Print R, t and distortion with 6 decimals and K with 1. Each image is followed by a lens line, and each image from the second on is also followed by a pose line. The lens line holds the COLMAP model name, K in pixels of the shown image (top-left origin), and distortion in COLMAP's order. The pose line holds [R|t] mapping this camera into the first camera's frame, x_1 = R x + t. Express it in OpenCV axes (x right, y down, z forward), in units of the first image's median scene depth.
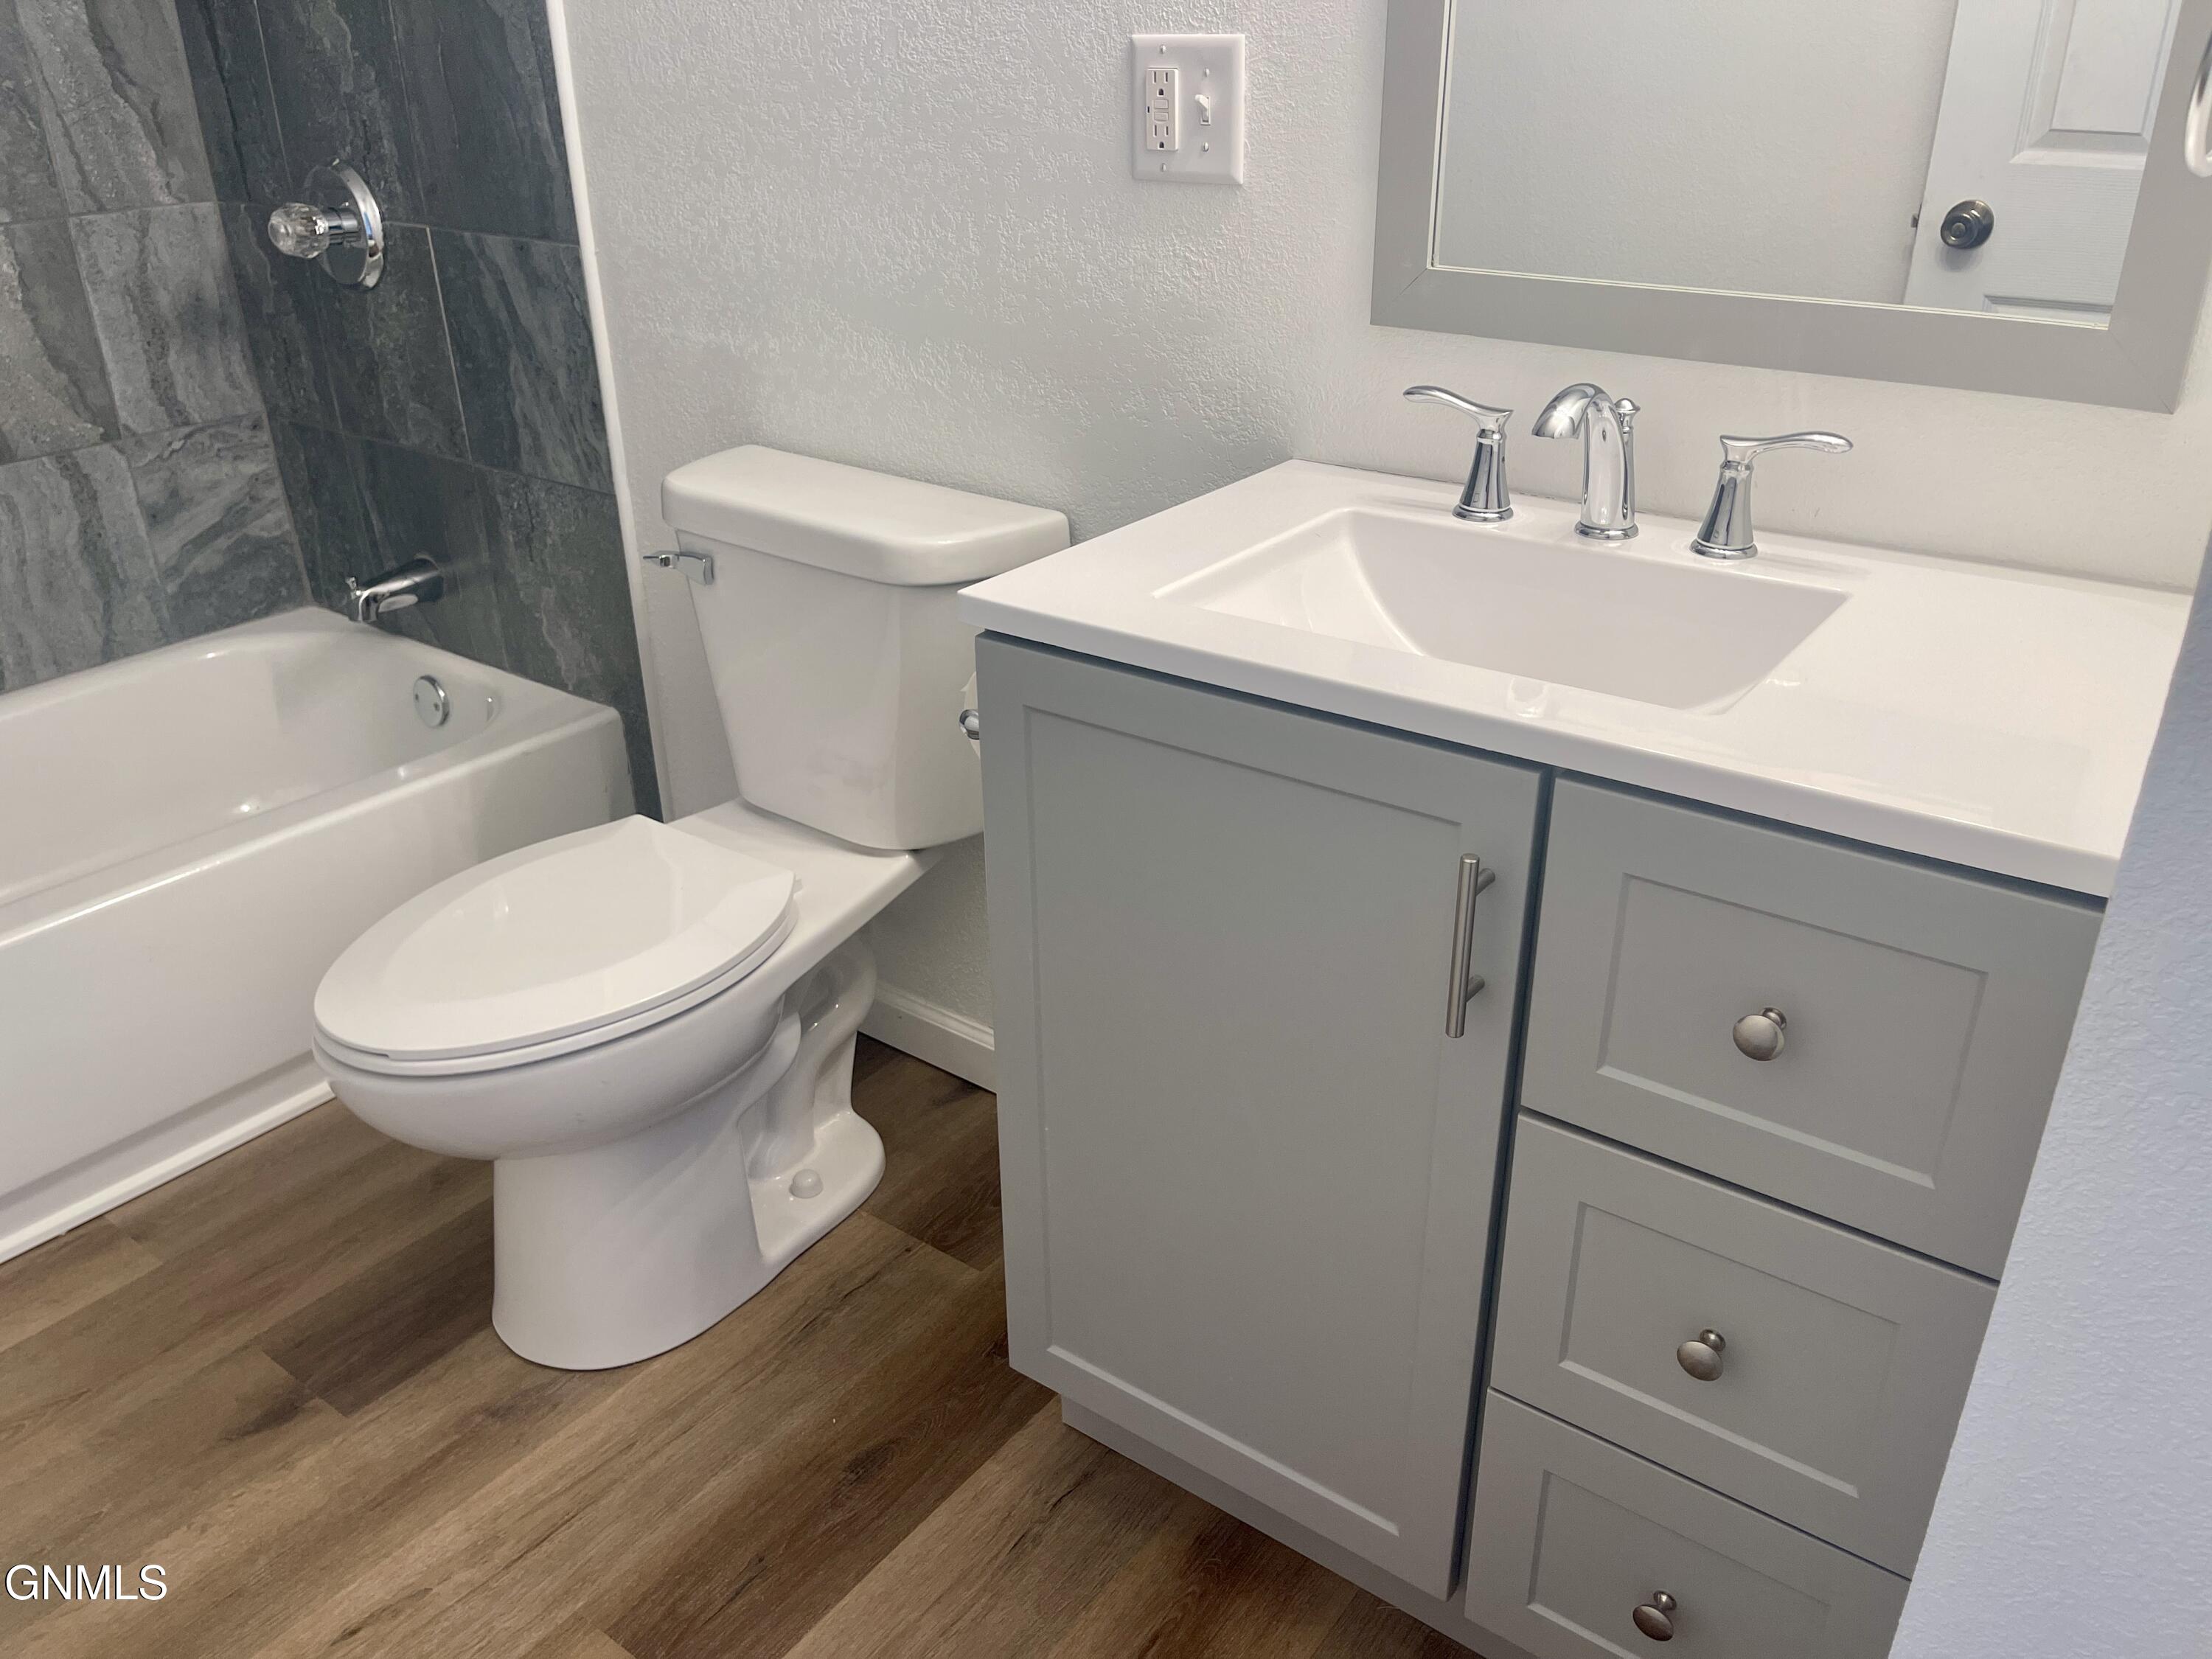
lens RADIAL K [[1669.7, 0, 1126.6], [0, 1669.7, 829.7], [0, 0, 1]] dist [0.058527, -0.089559]
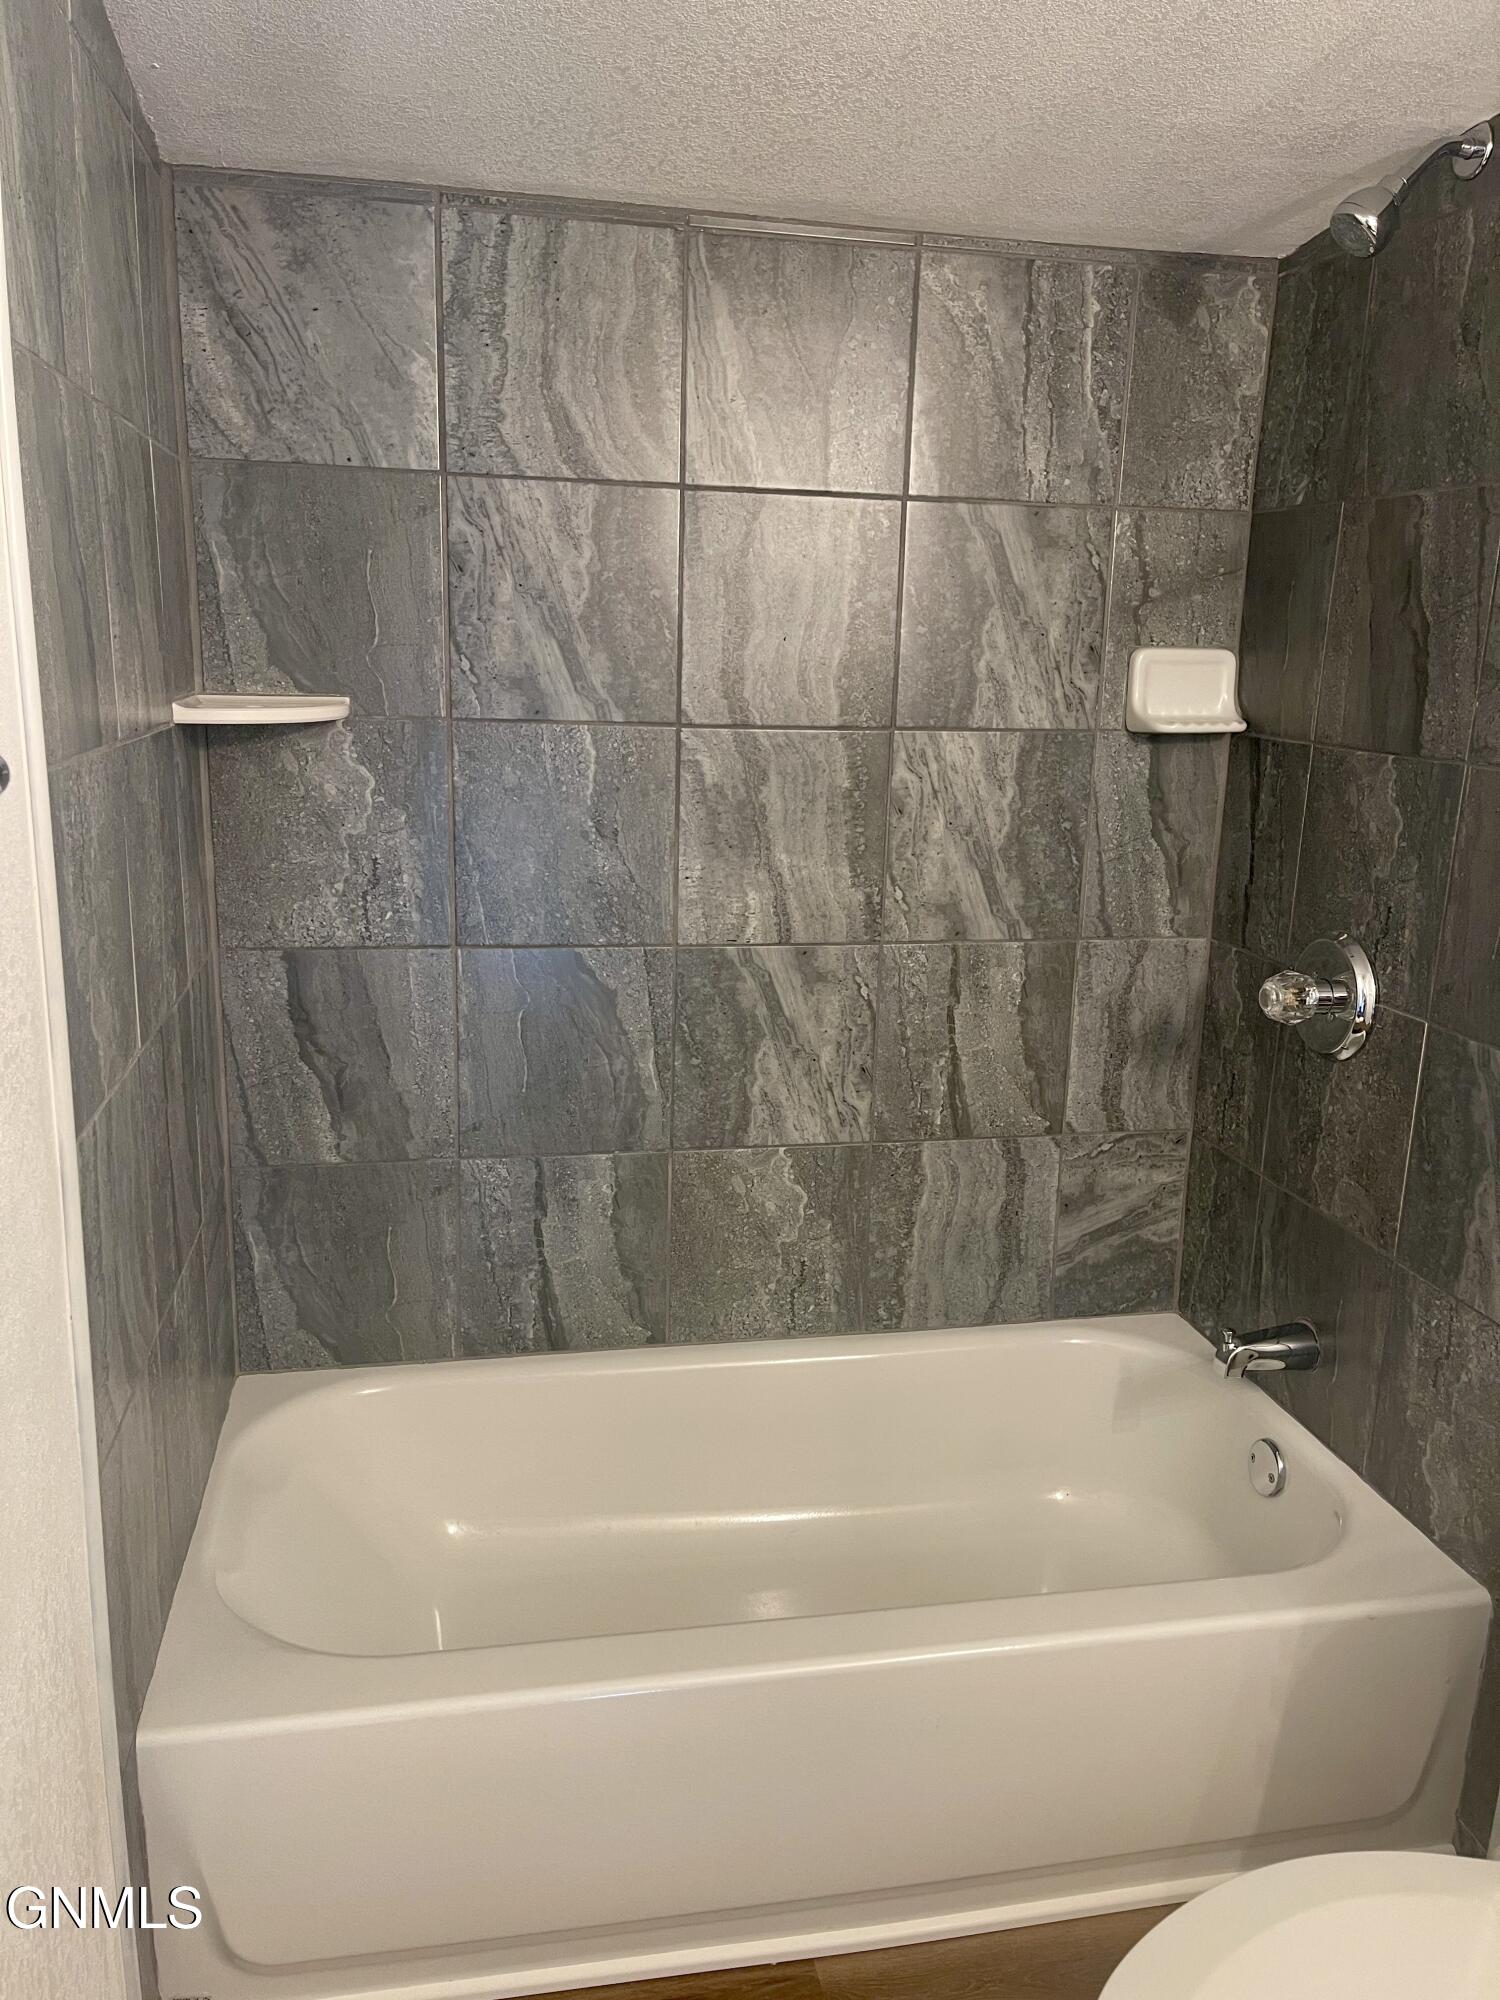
lens RADIAL K [[1509.7, 0, 764.3], [0, 1509.7, 998.5], [0, 0, 1]] dist [0.058527, -0.089559]
pose [[0.749797, 0.179299, -0.636911, -0.145556], [-0.320712, 0.940435, -0.112810, -0.146424], [0.578747, 0.288850, 0.762639, 0.138803]]
